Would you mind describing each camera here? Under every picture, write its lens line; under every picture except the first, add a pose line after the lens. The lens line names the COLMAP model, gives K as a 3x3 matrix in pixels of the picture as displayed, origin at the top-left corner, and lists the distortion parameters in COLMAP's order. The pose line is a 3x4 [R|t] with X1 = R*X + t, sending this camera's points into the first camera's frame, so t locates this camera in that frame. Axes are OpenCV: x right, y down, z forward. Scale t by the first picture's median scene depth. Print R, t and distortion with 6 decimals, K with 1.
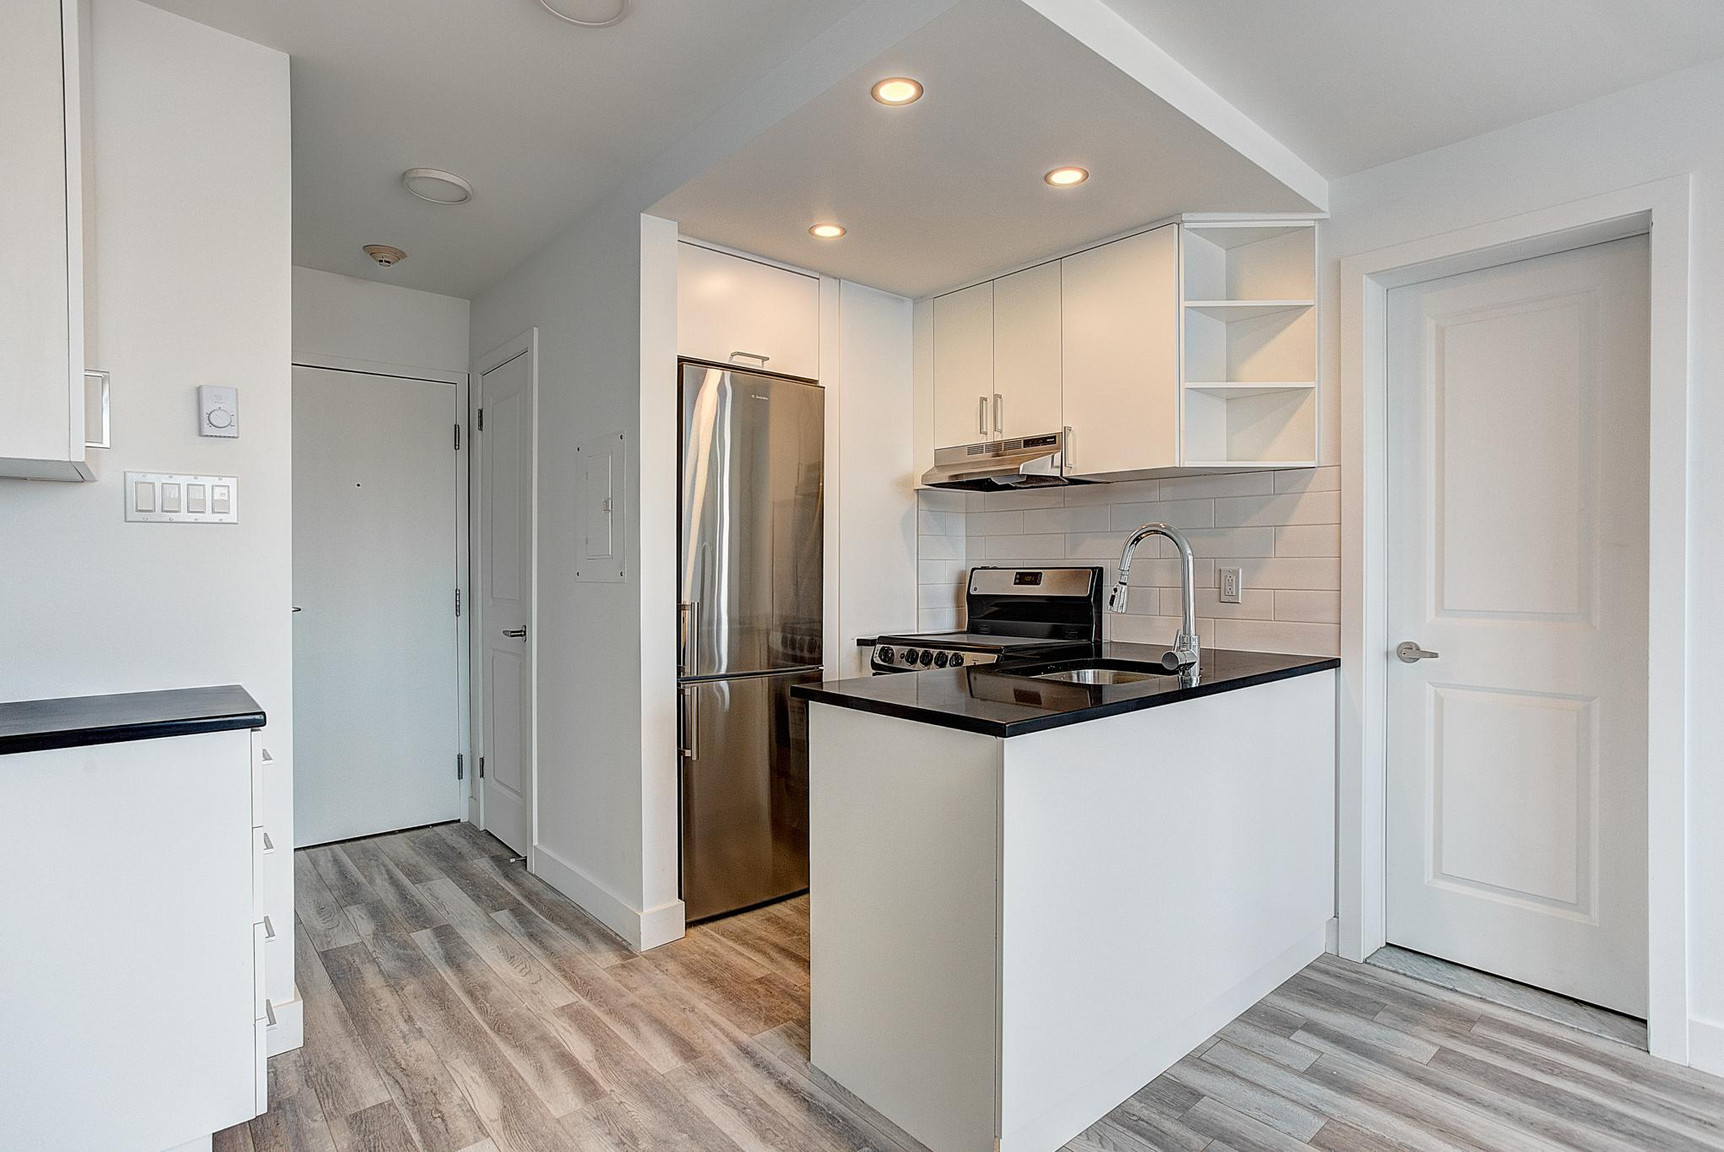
lens RADIAL K [[859.3, 0, 854.0], [0, 859.3, 573.3], [0, 0, 1]] dist [-0.050646, 0.034035]
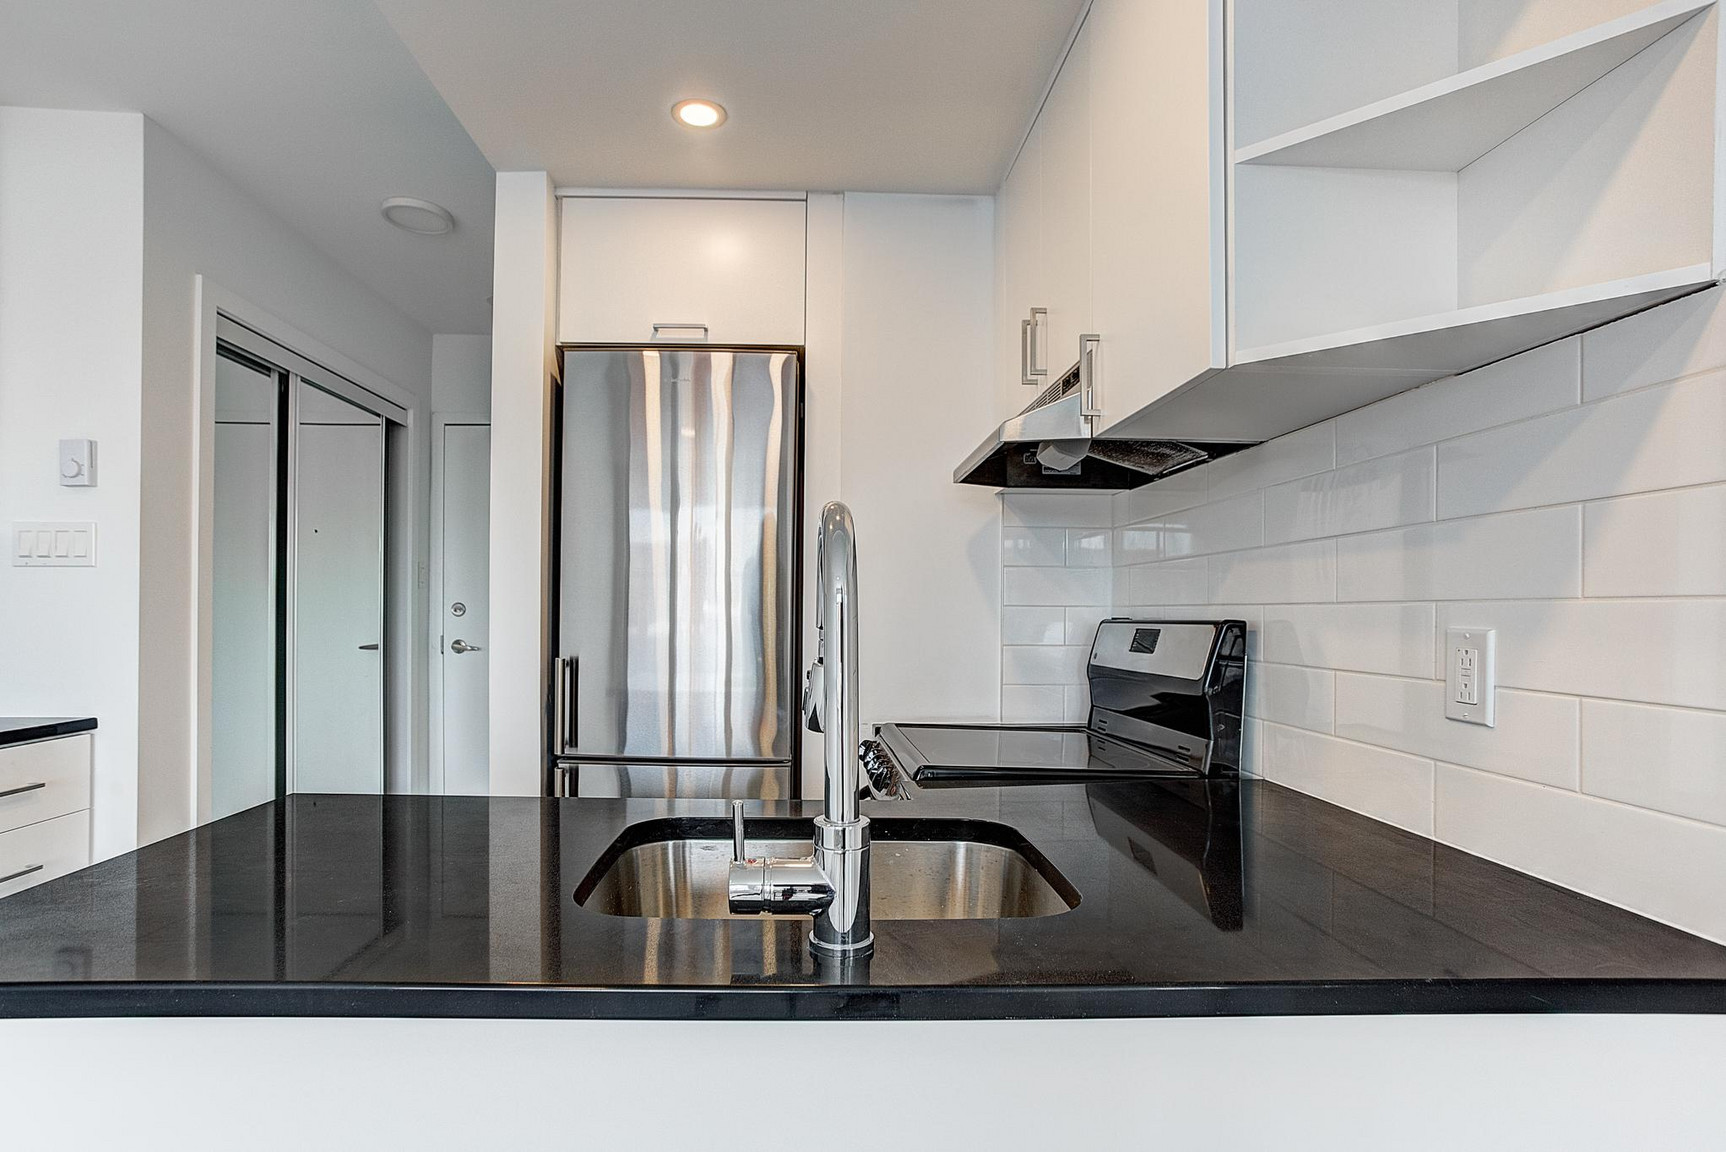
lens RADIAL K [[846.5, 0, 814.4], [0, 846.5, 611.7], [0, 0, 1]] dist [-0.052261, 0.030517]
pose [[0.767995, 0.007276, -0.640414, 0.482433], [-0.015875, 0.999845, -0.007678, -0.005983], [0.640259, 0.016063, 0.767991, 0.585437]]
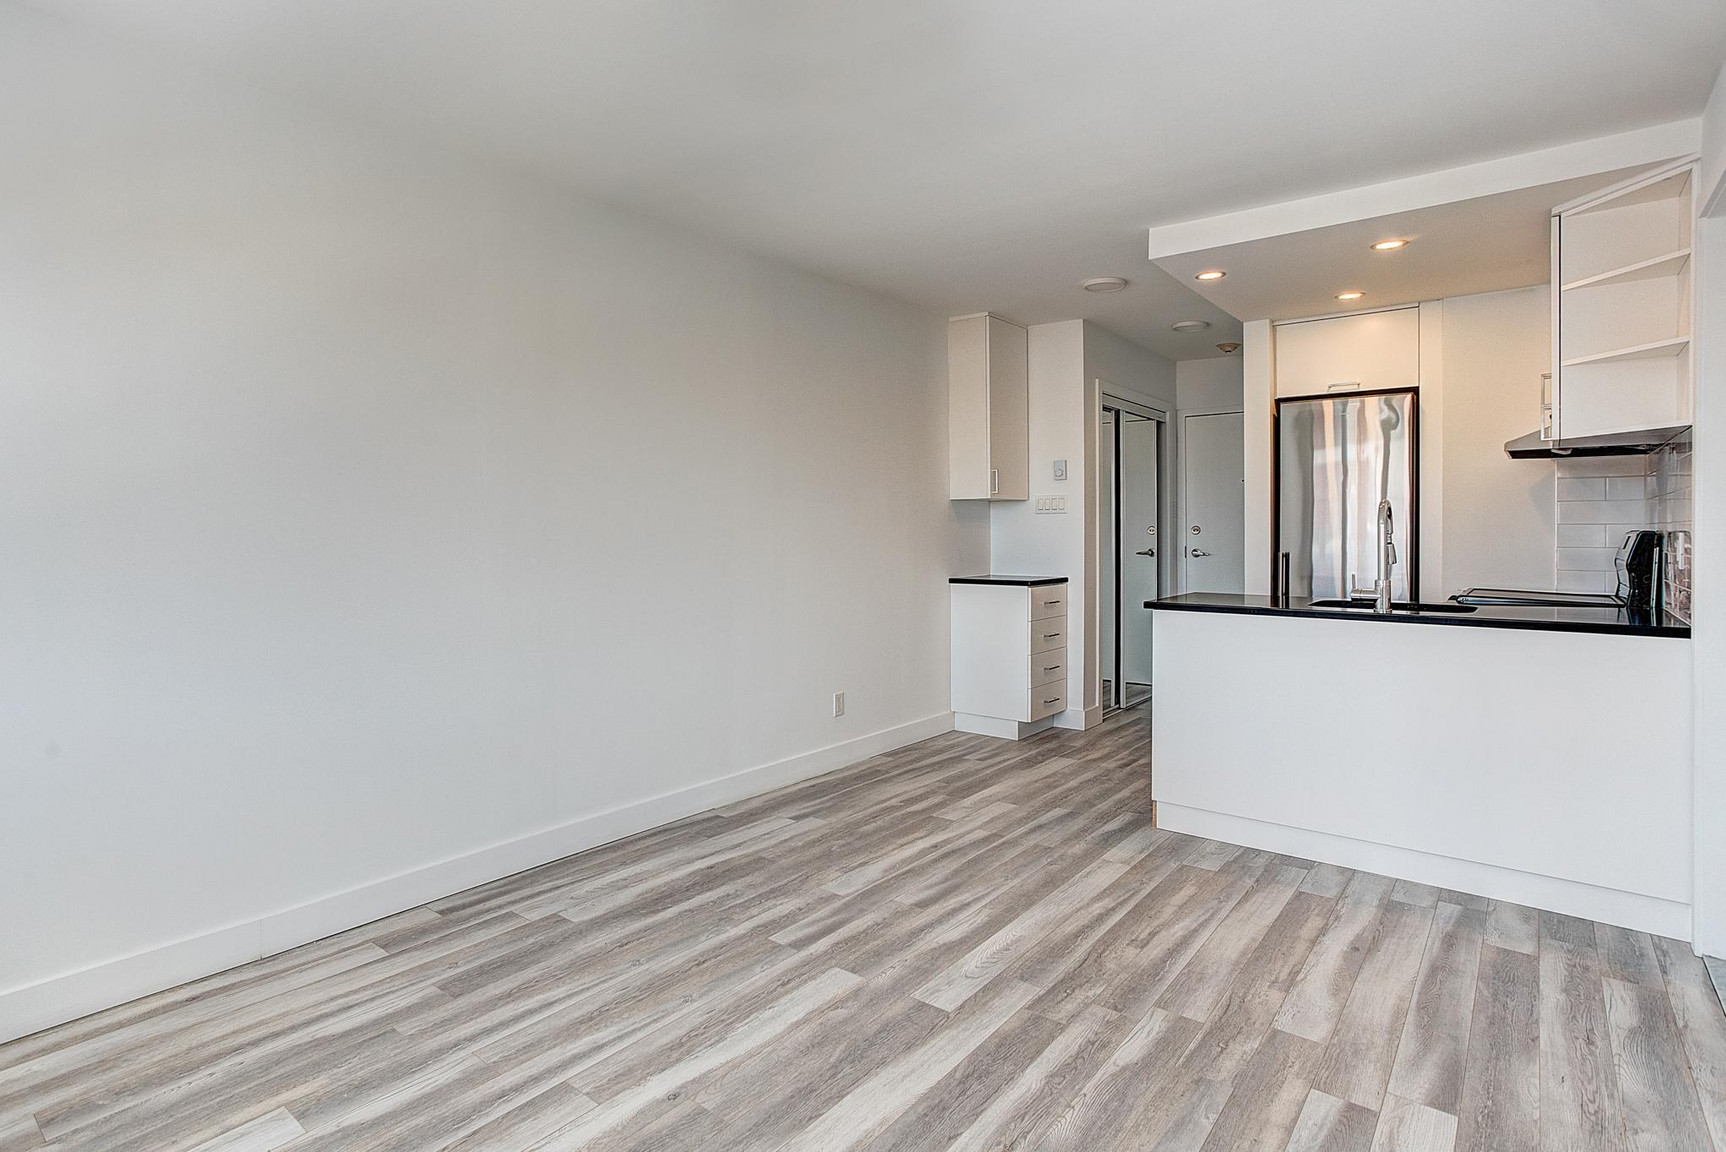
lens RADIAL K [[884.2, 0, 829.9], [0, 884.2, 534.3], [0, 0, 1]] dist [-0.056369, 0.035766]
pose [[0.163737, 0.004607, -0.986493, 1.319027], [-0.007267, 0.999968, 0.003464, -0.000114], [0.986477, 0.006602, 0.163765, -0.099358]]
